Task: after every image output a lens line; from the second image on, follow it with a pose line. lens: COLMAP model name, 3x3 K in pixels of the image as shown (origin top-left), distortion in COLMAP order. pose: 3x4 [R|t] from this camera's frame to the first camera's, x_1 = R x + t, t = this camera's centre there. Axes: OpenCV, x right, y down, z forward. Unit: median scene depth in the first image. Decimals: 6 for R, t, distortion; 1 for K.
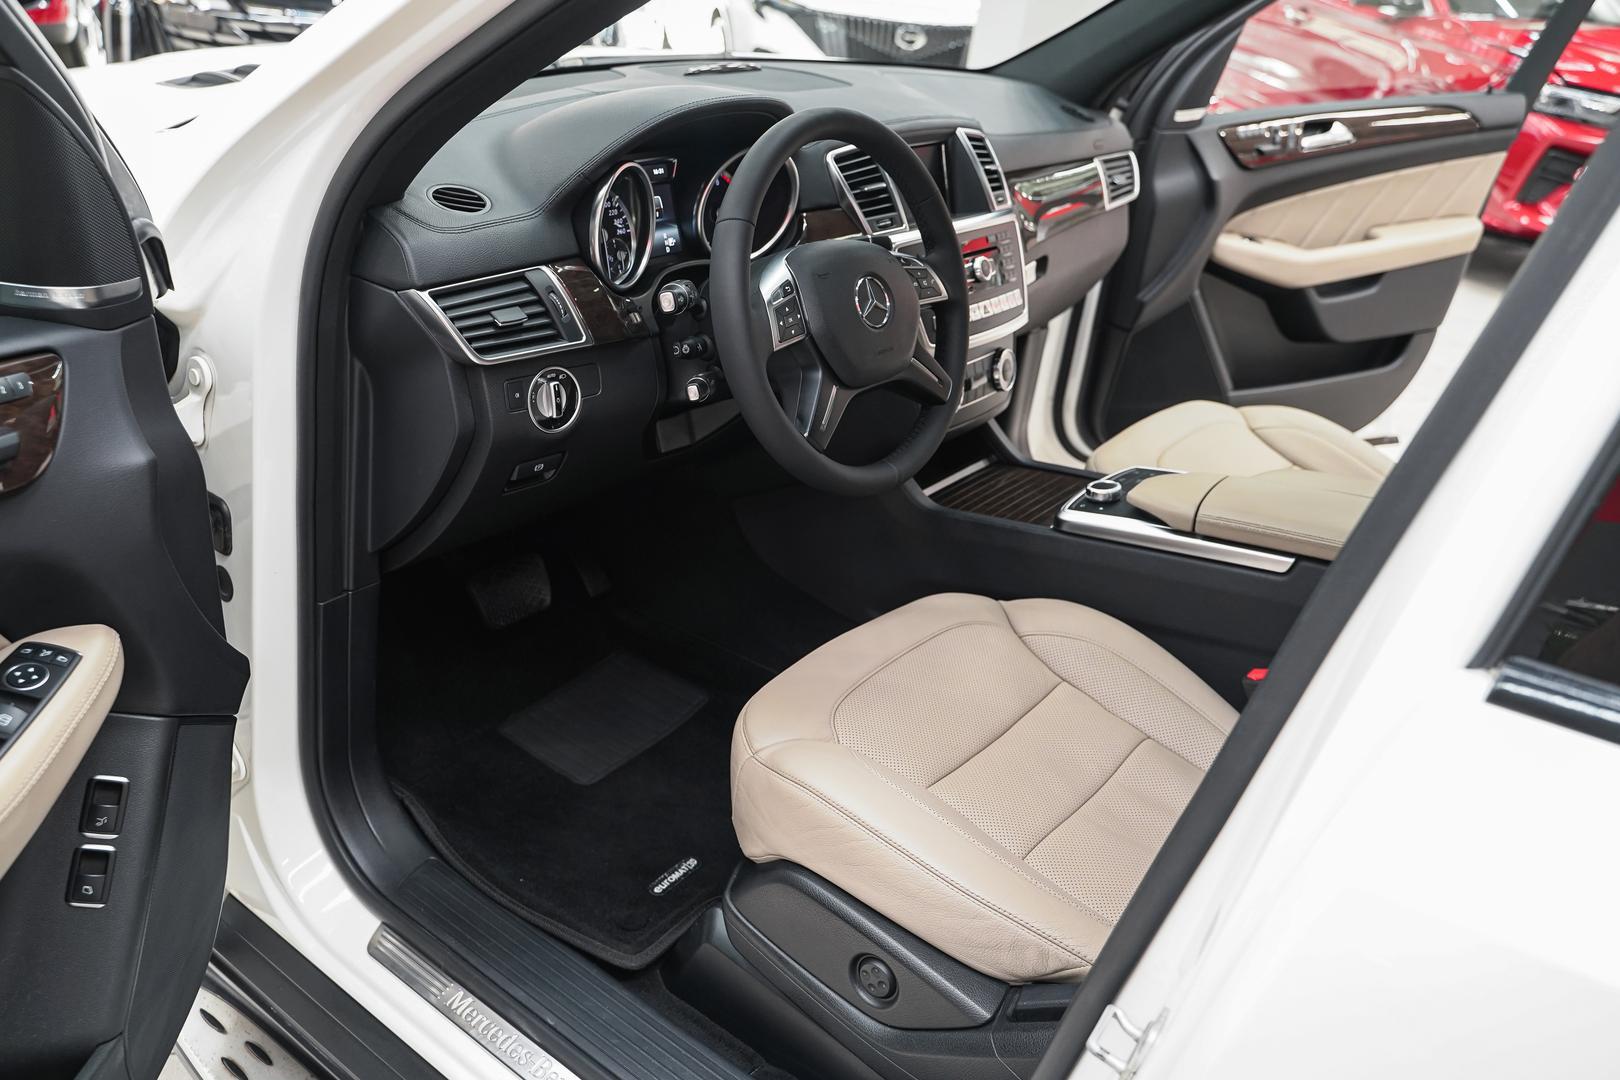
lens RADIAL K [[1346.2, 0, 775.8], [0, 1346.2, 524.8], [0, 0, 1]] dist [-0.010013, 0.006022]
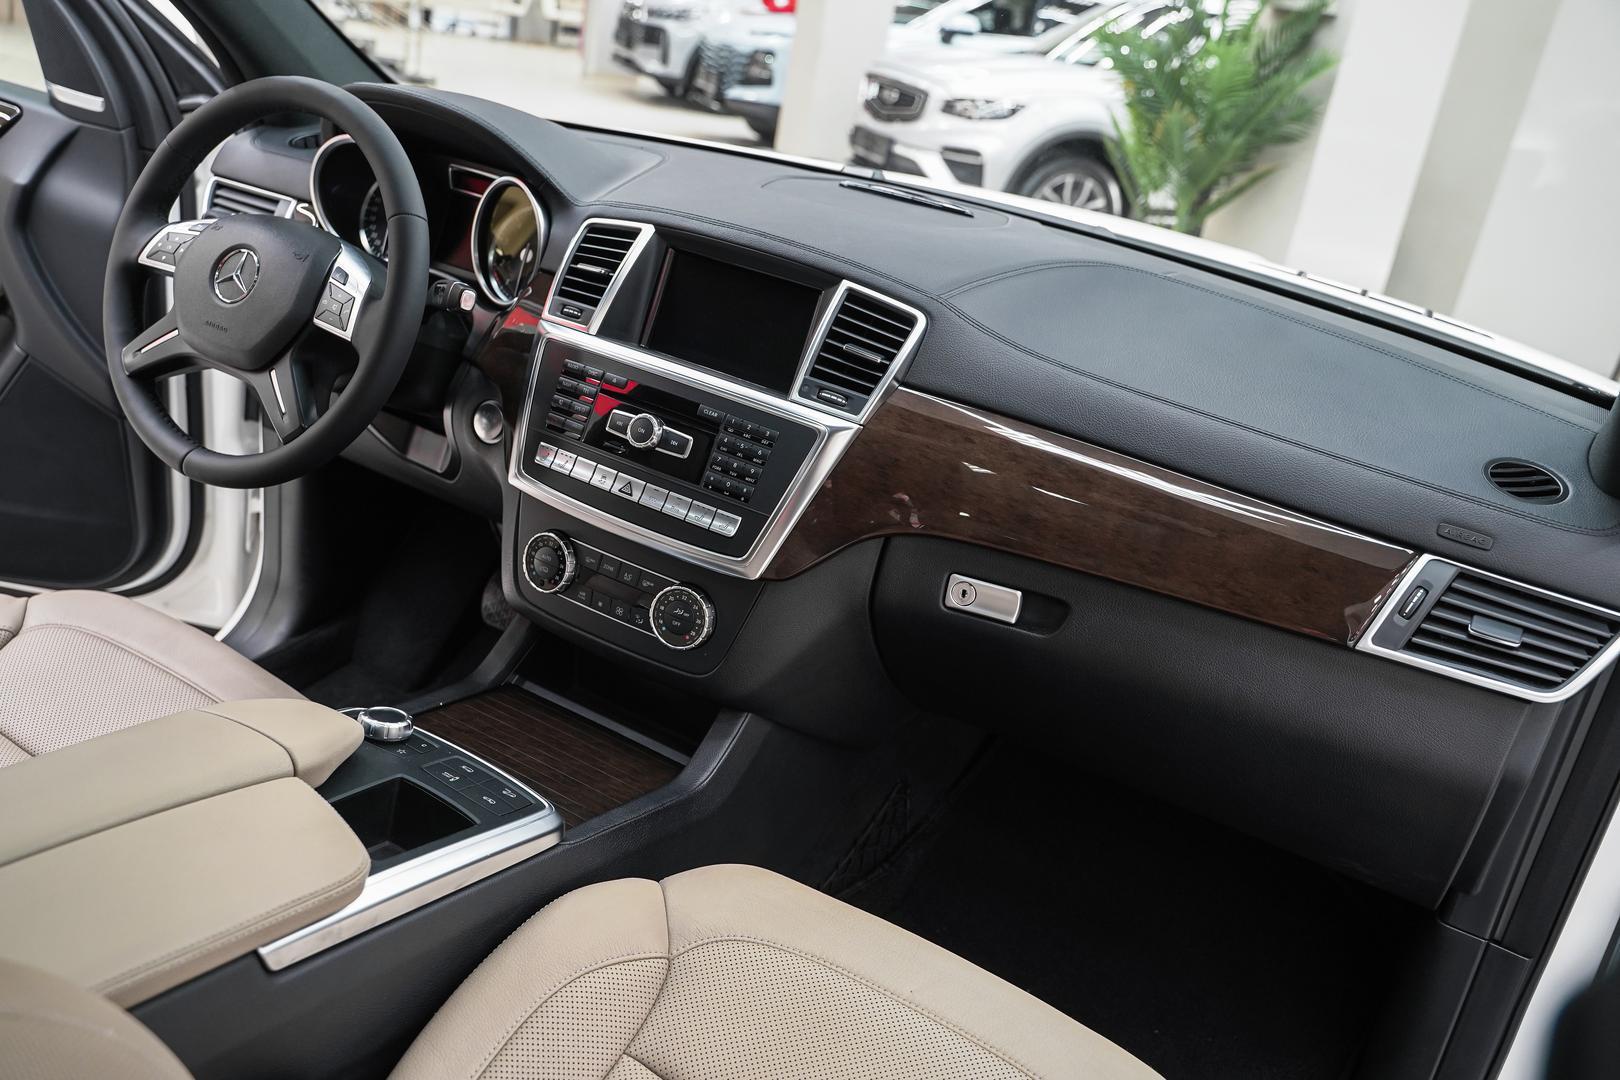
lens RADIAL K [[1346.2, 0, 775.8], [0, 1346.2, 524.8], [0, 0, 1]] dist [-0.010013, 0.006022]
pose [[0.140698, 0.311902, -0.939639, 0.811624], [-0.550105, 0.813720, 0.187734, -0.314138], [0.823158, 0.490486, 0.286068, 0.878535]]
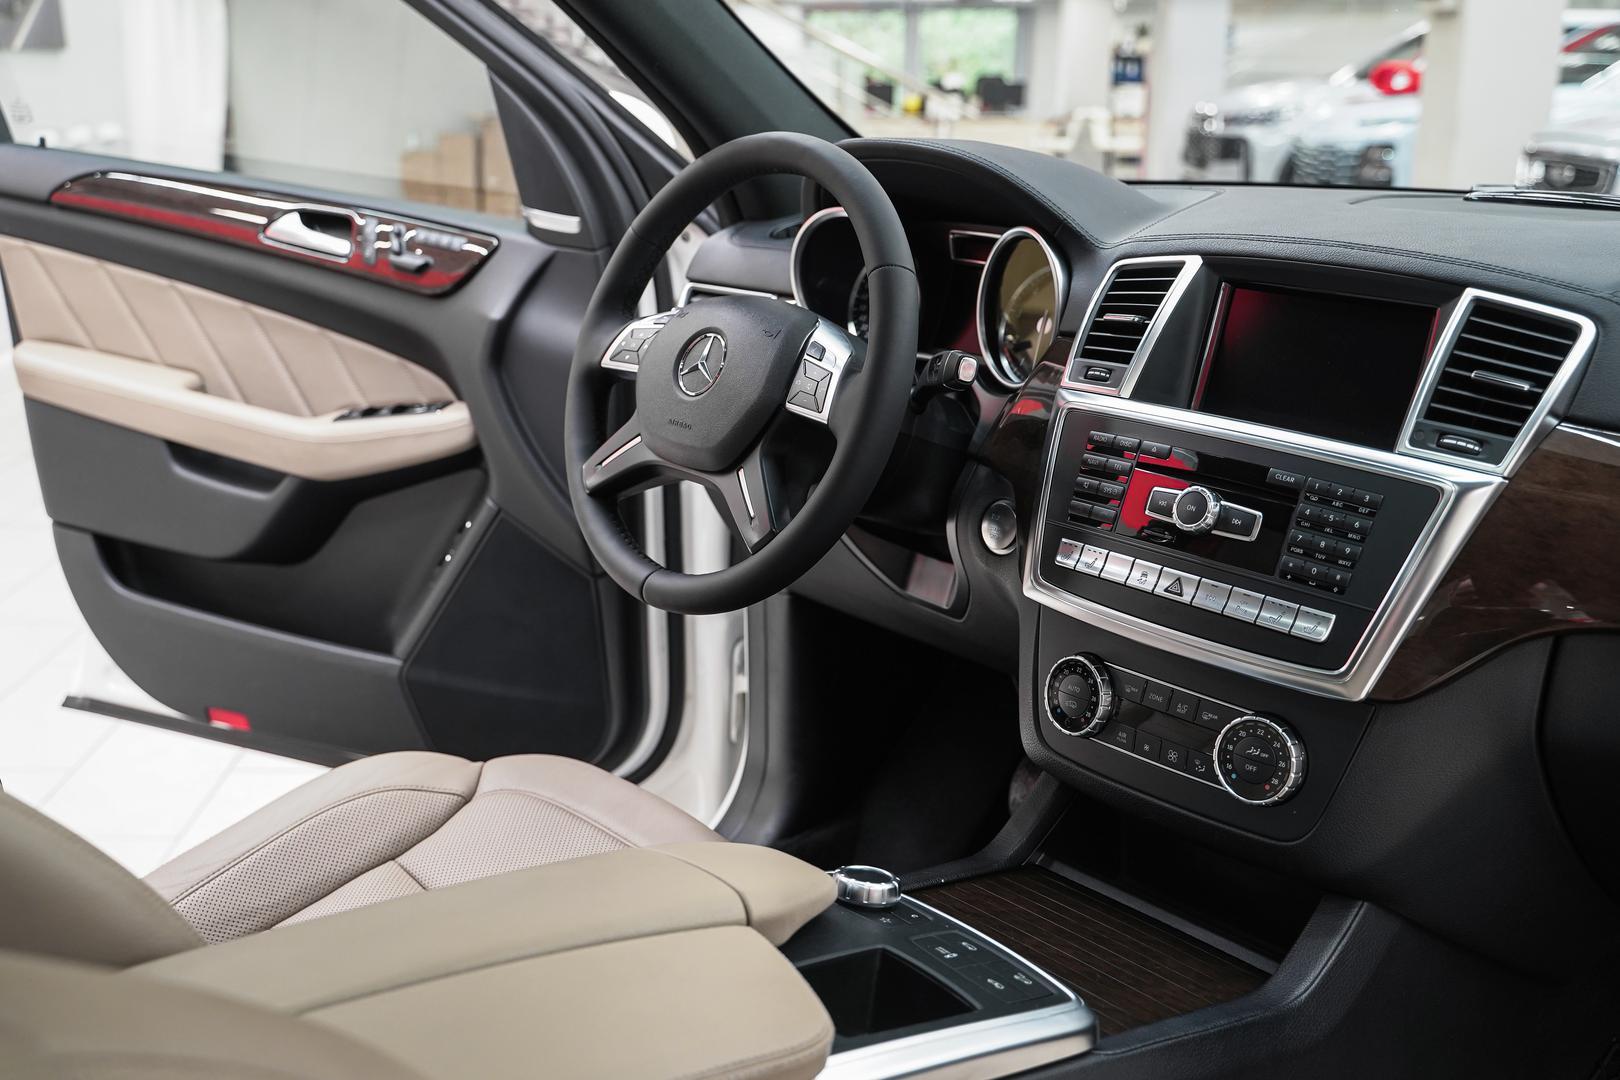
lens RADIAL K [[1707.9, 0, 773.2], [0, 1707.9, 509.1], [0, 0, 1]] dist [-0.007768, 0.005901]
pose [[-0.206744, 0.160314, -0.965172, 0.809067], [-0.445541, 0.862838, 0.238754, -0.272320], [0.871062, 0.479385, -0.106960, 0.924335]]
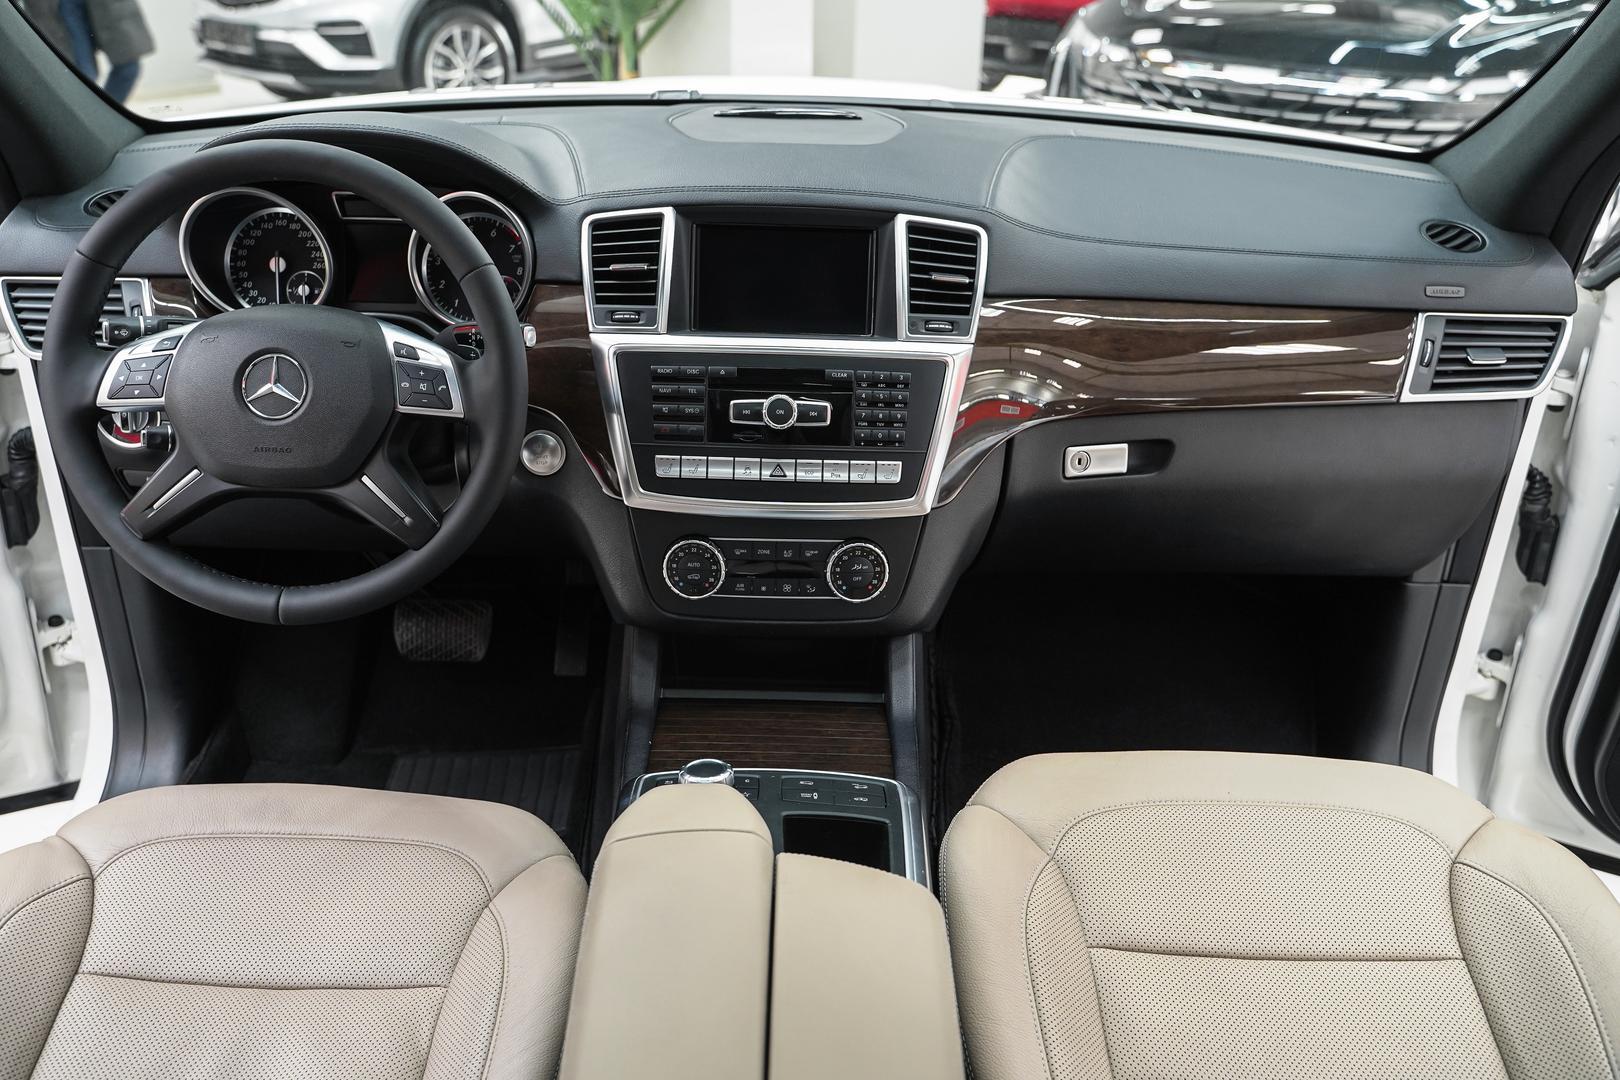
lens RADIAL K [[1346.2, 0, 775.8], [0, 1346.2, 524.8], [0, 0, 1]] dist [-0.010013, 0.006022]
pose [[0.607331, 0.280548, -0.743265, 0.673173], [-0.311099, 0.944841, 0.102431, -0.204205], [0.731004, 0.169019, 0.661109, 0.552762]]
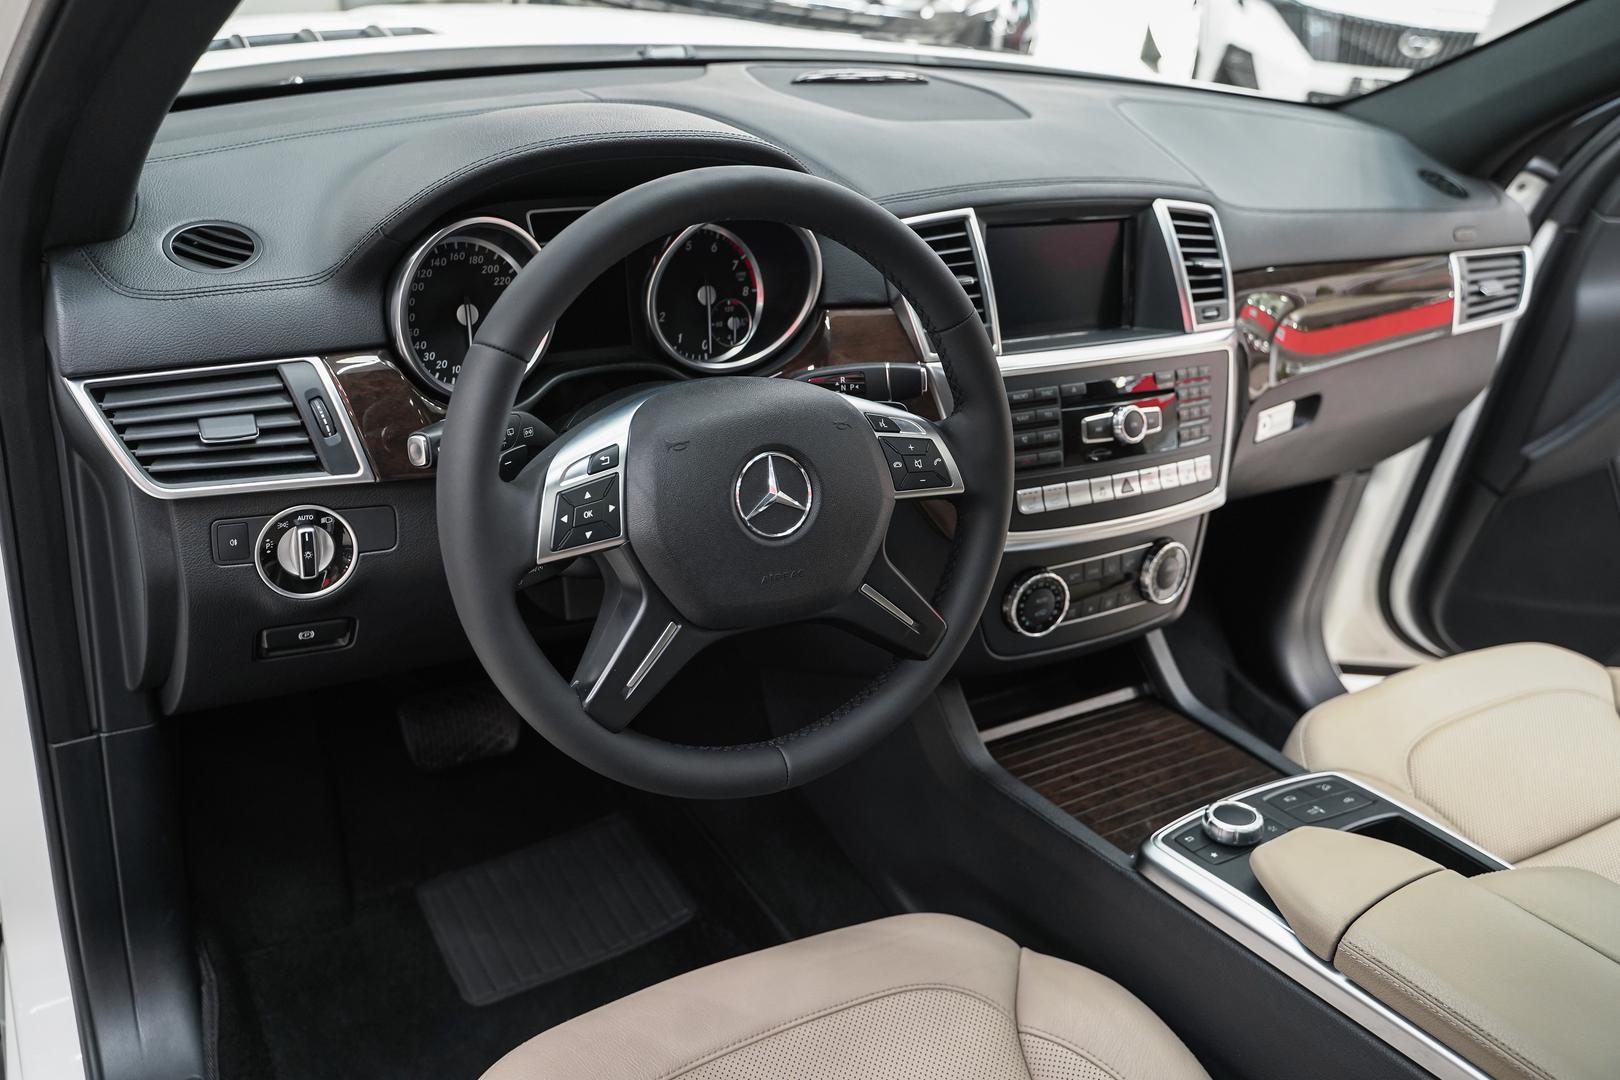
lens RADIAL K [[1346.2, 0, 775.8], [0, 1346.2, 524.8], [0, 0, 1]] dist [-0.010013, 0.006022]
pose [[0.929306, 0.188783, -0.317414, 0.208580], [-0.183230, 0.981919, 0.047550, -0.141668], [0.320652, 0.013971, 0.947094, 0.335255]]
